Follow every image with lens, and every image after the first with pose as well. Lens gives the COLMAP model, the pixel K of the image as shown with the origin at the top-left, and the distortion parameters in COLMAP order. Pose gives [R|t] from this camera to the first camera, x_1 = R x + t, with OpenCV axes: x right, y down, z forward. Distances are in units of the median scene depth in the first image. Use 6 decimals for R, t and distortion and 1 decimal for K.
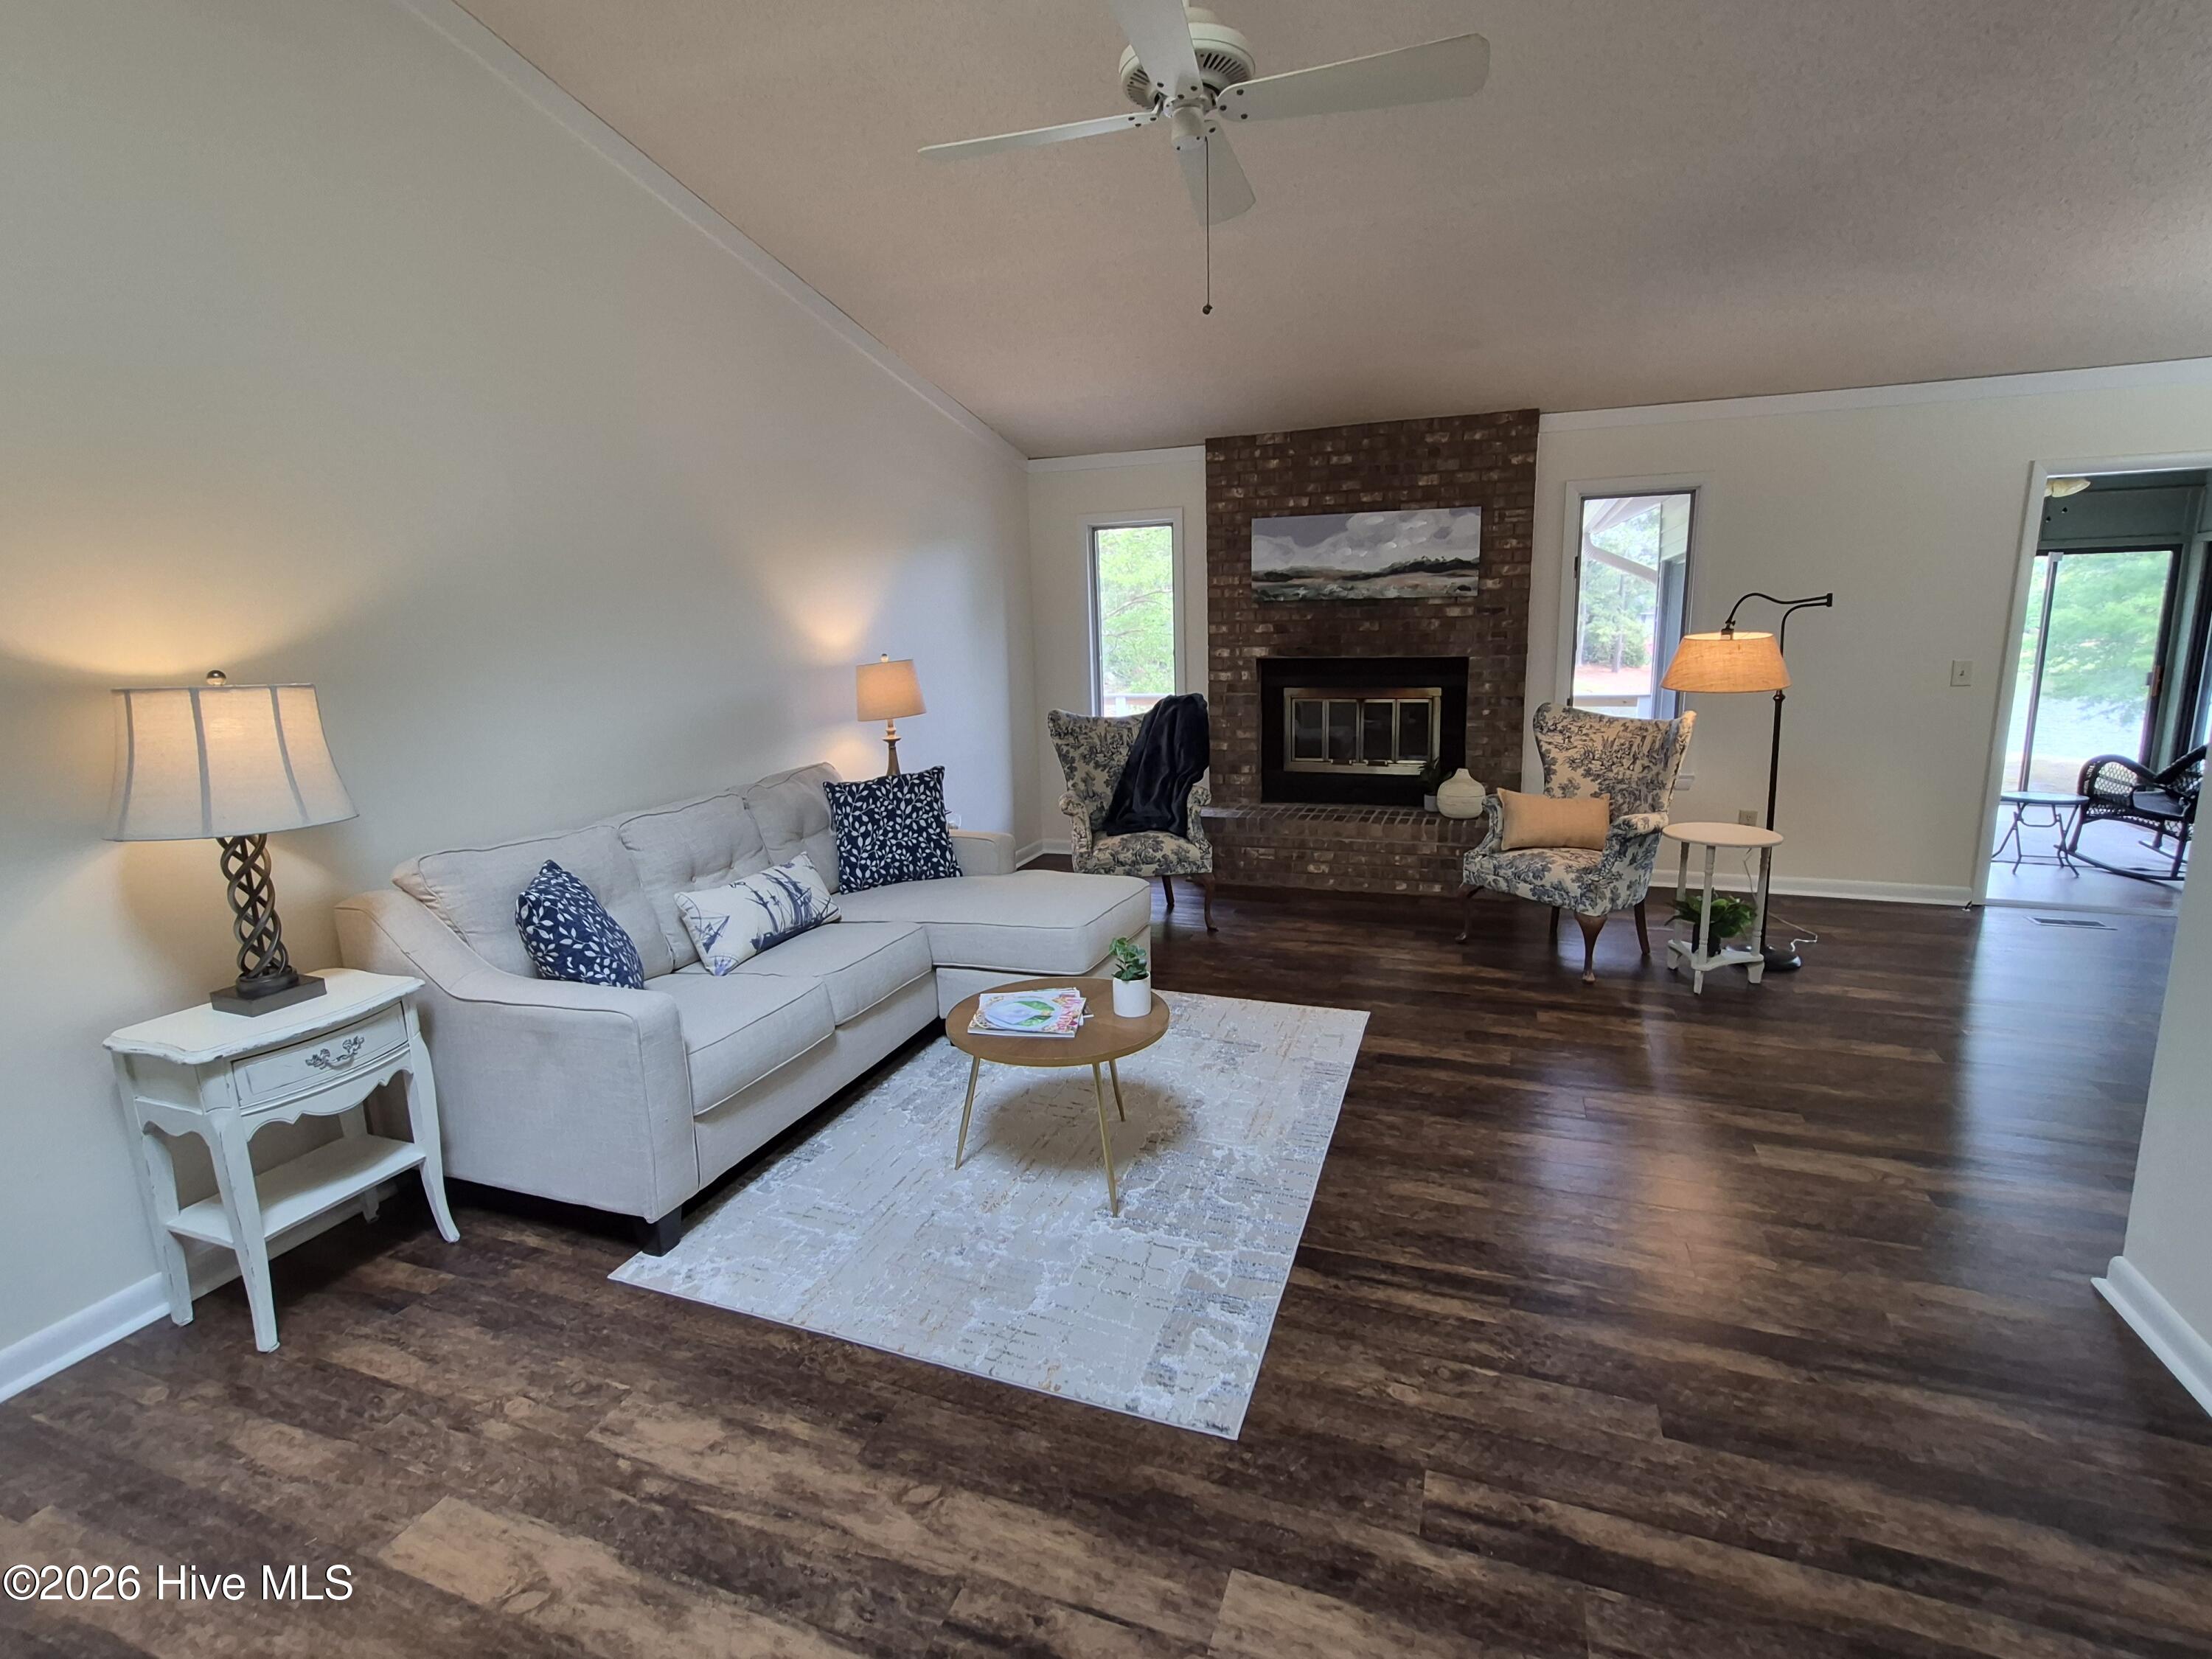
lens RADIAL K [[1028.1, 0, 1112.3], [0, 1028.1, 820.0], [0, 0, 1]] dist [0.002948, 0.000118]
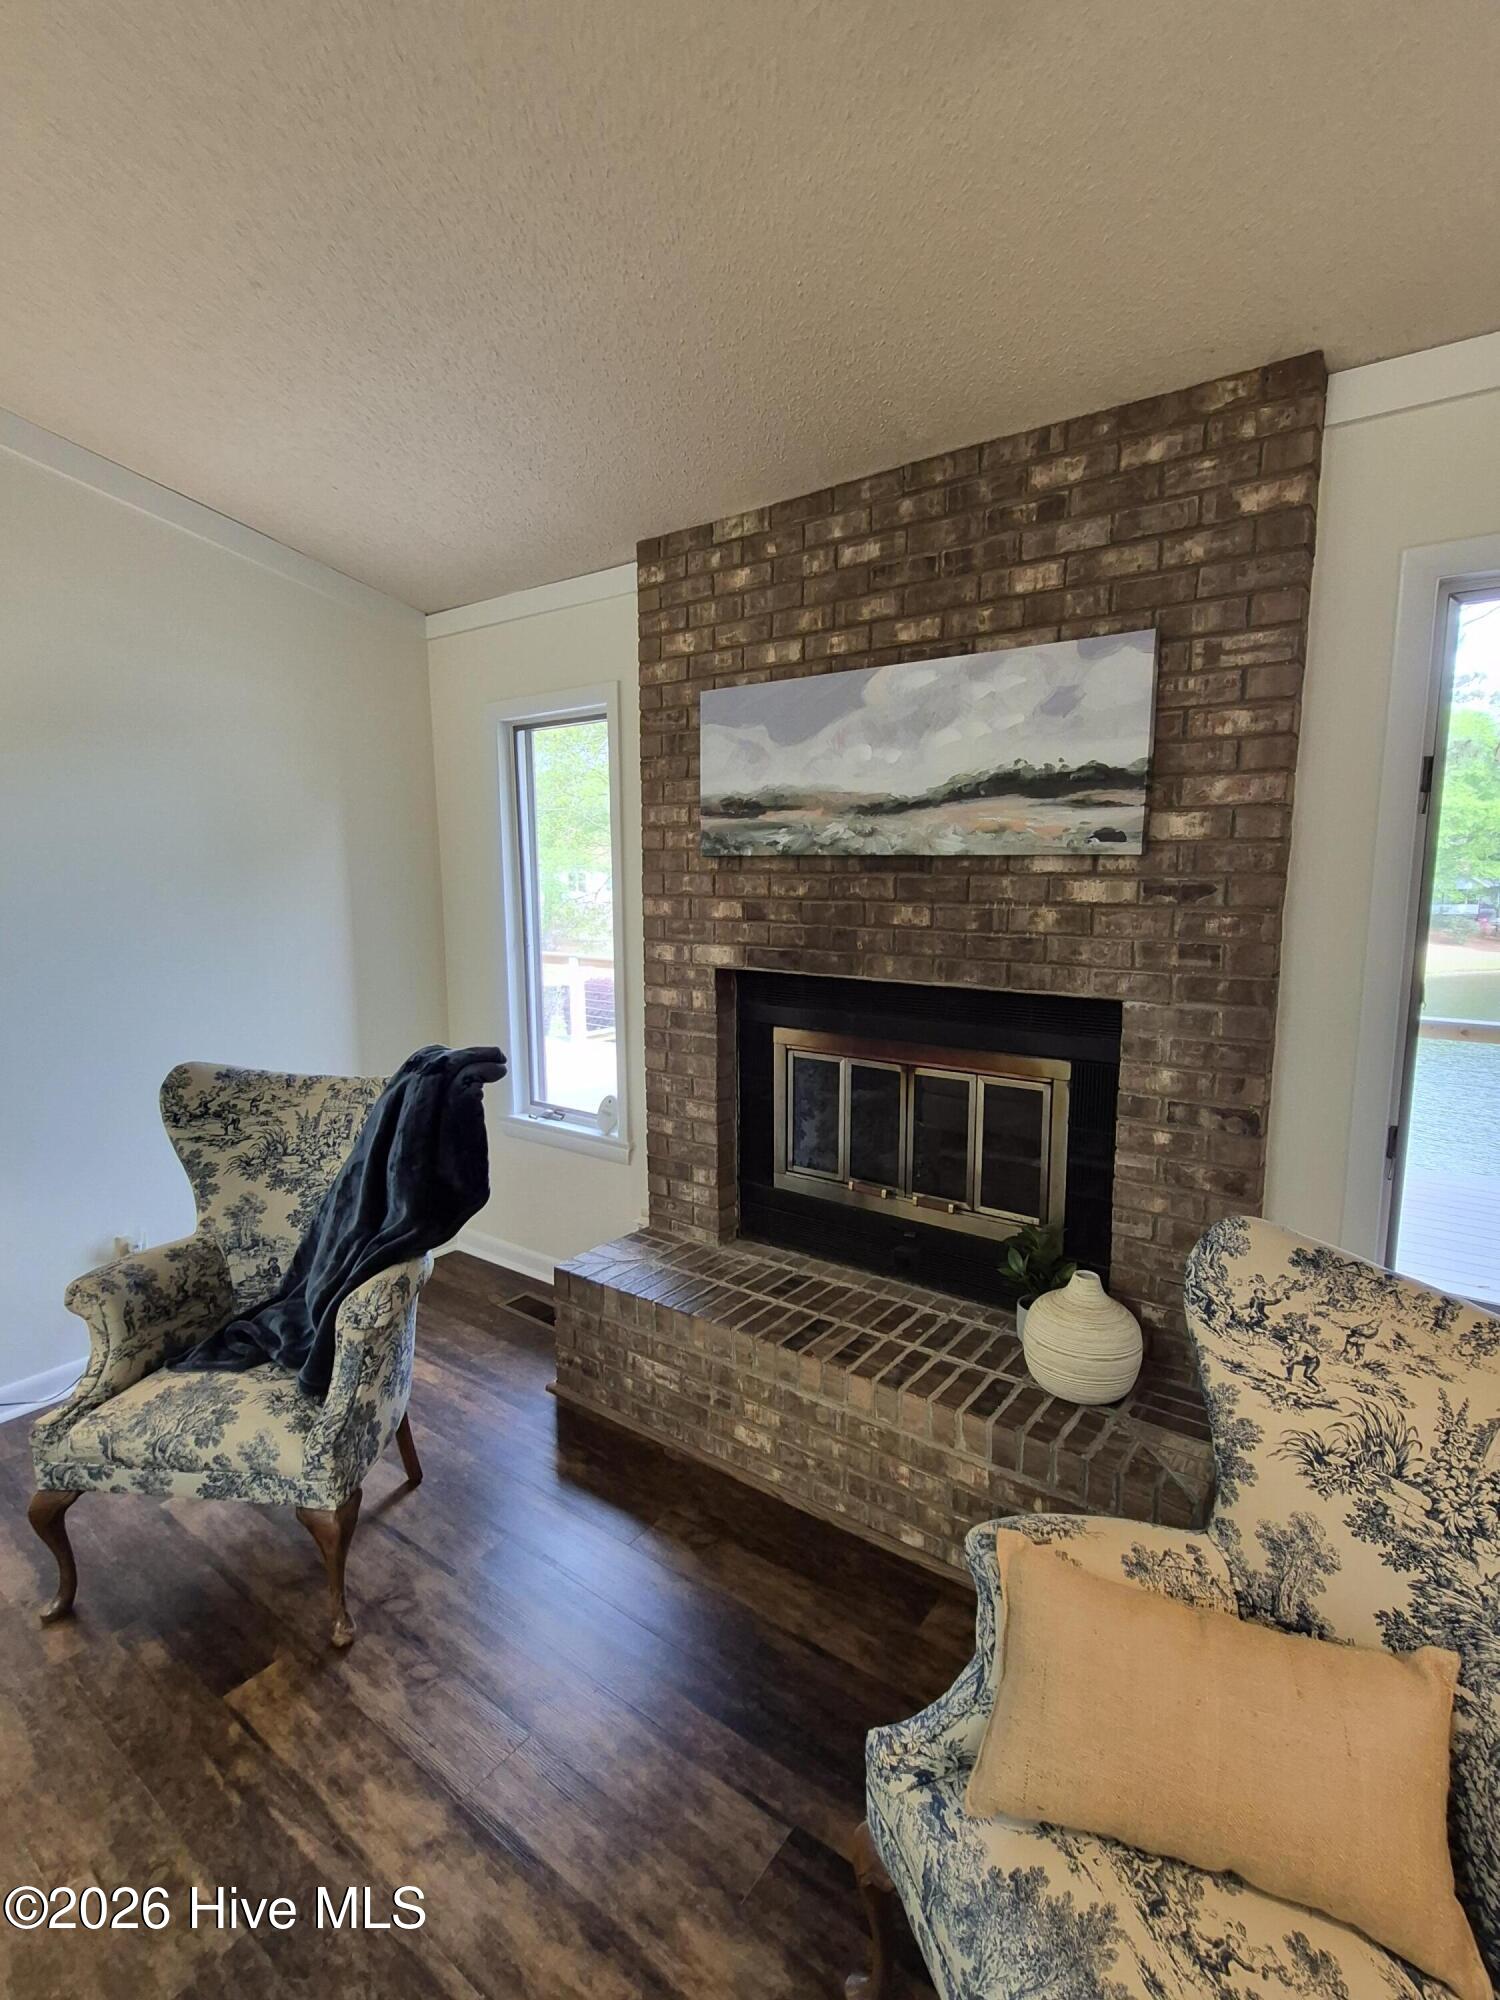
lens RADIAL K [[929.6, 0, 769.4], [0, 929.6, 1010.6], [0, 0, 1]] dist [0.002948, 0.000118]
pose [[0.964480, 0.066874, -0.255550, 0.421609], [-0.078025, 0.996381, -0.033734, -0.180926], [0.252369, 0.052475, 0.966207, 0.834196]]
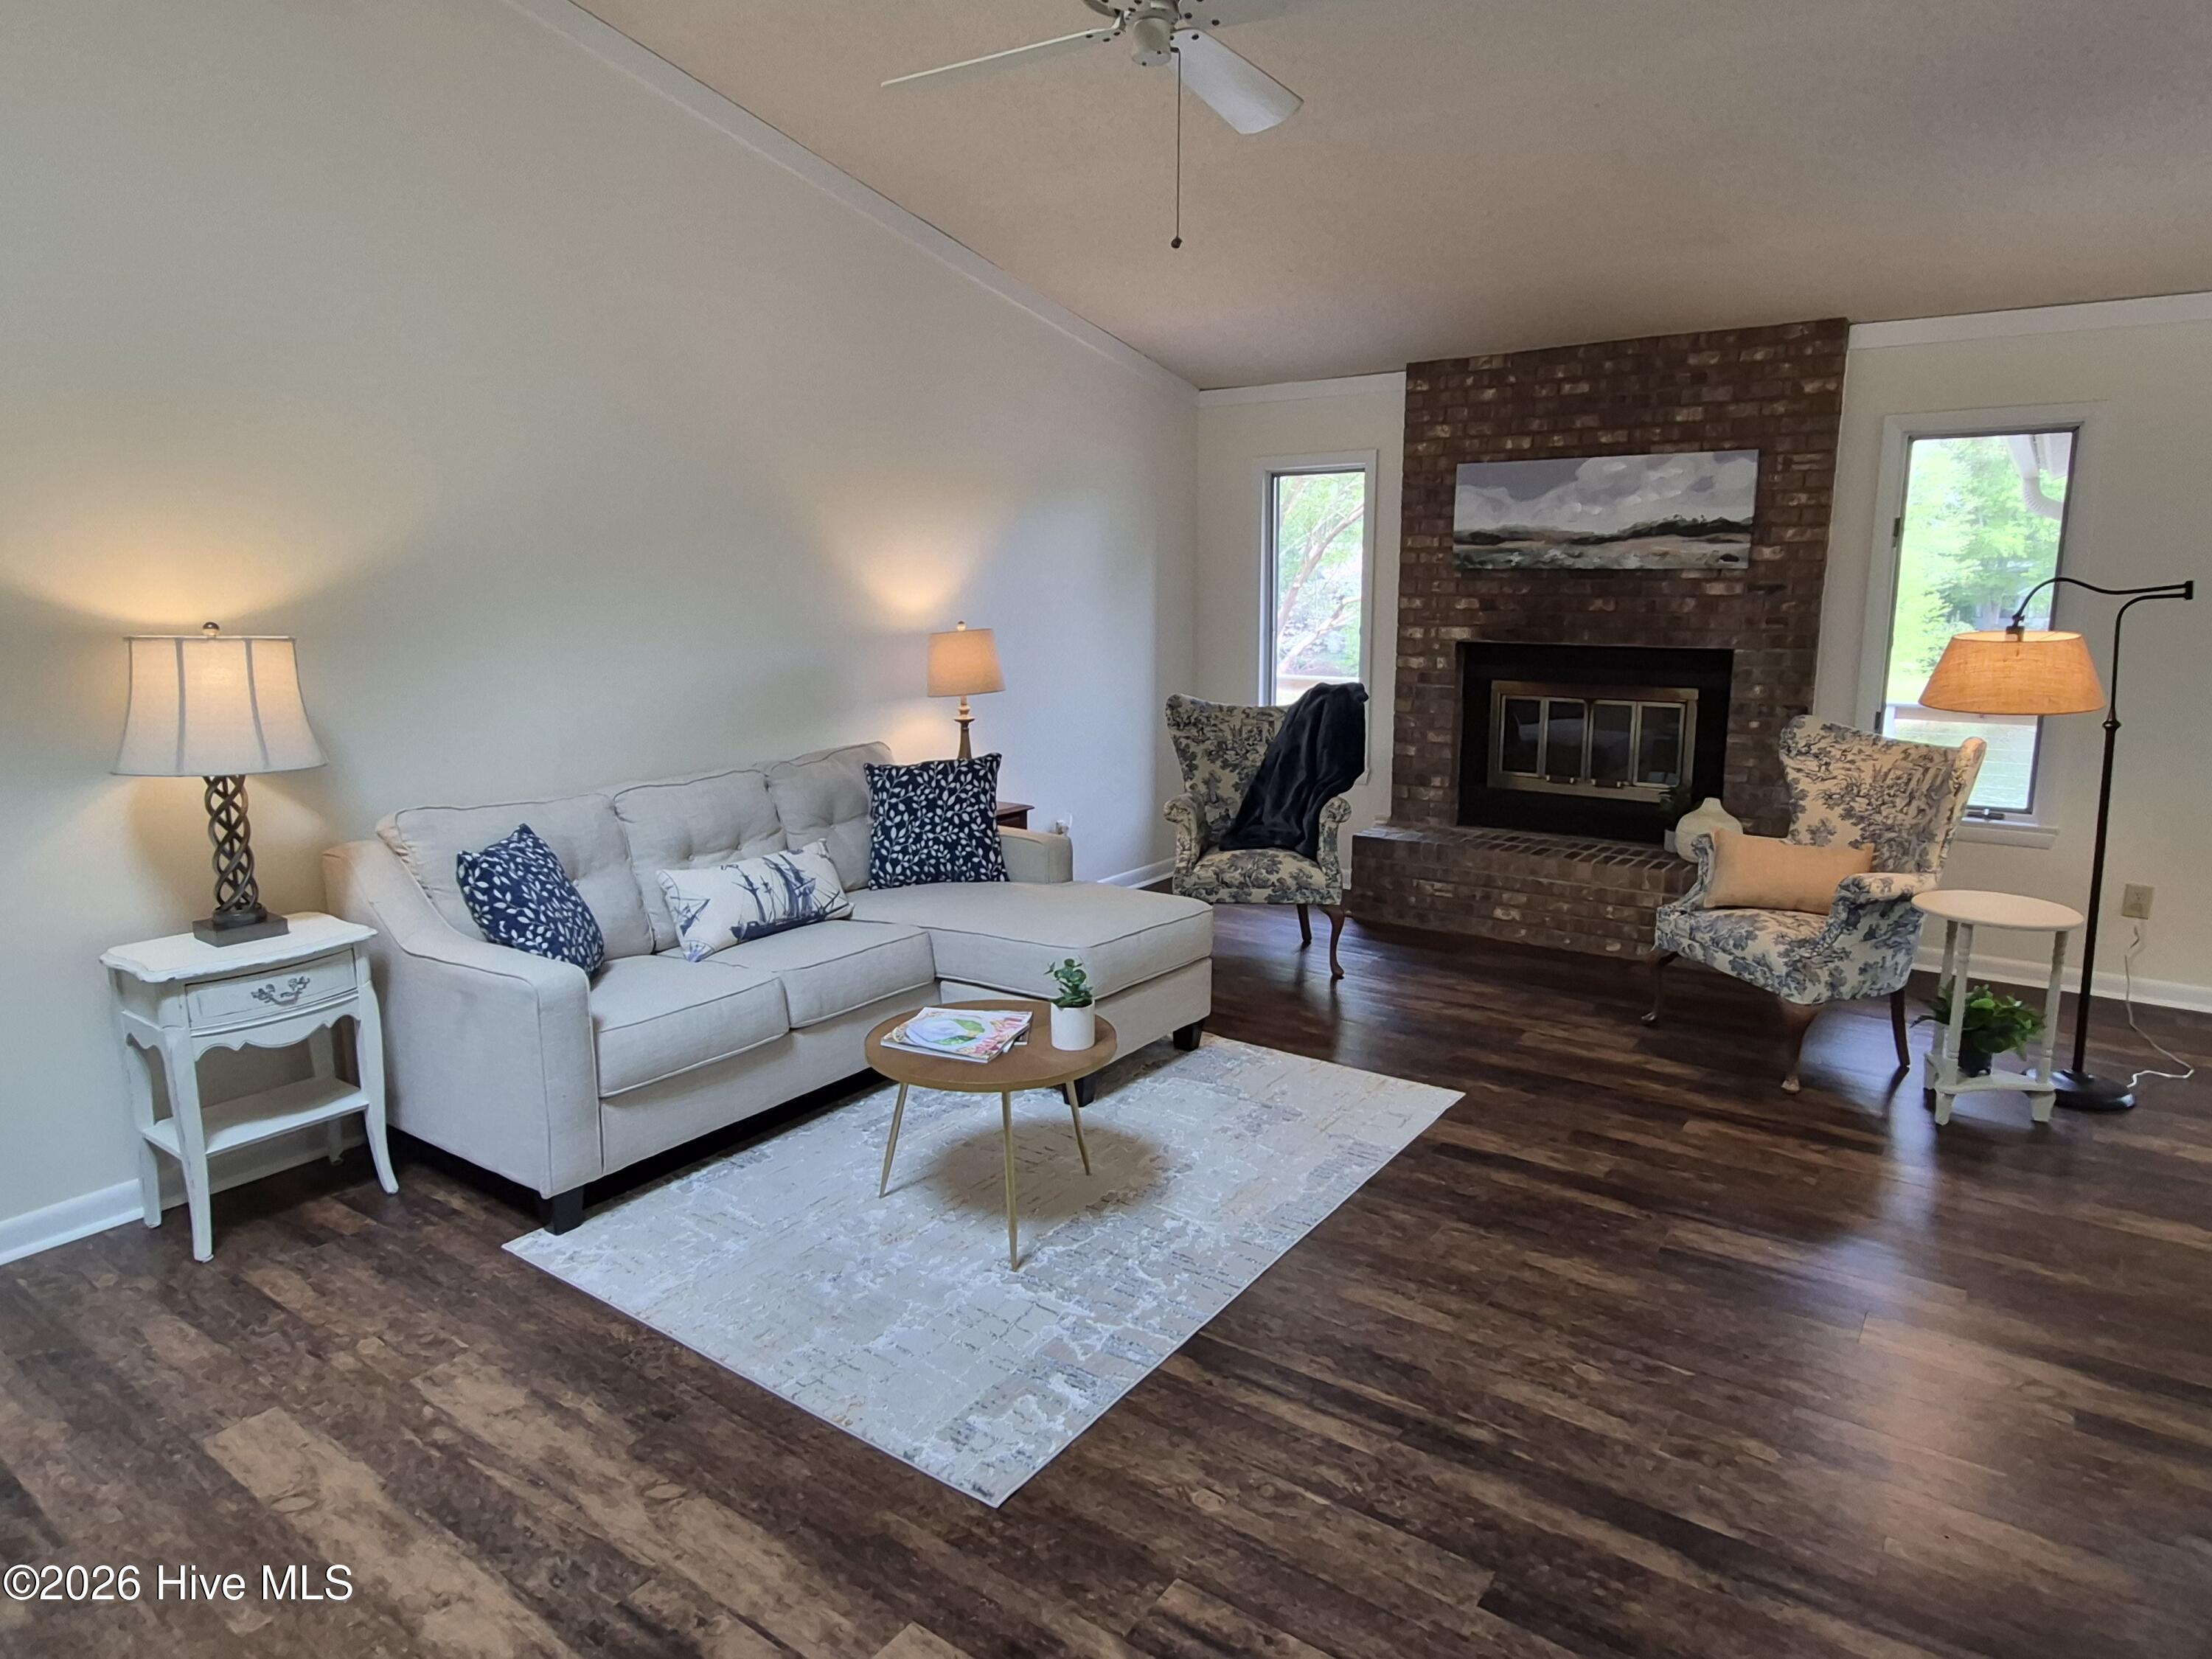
lens RADIAL K [[1308.1, 0, 1115.9], [0, 1308.1, 826.6], [0, 0, 1]] dist [0.003124, -0.002021]
pose [[0.966104, 0.071594, -0.248025, 0.217586], [-0.072367, 0.997360, 0.006011, -0.004710], [0.247801, 0.012141, 0.968735, -0.045184]]
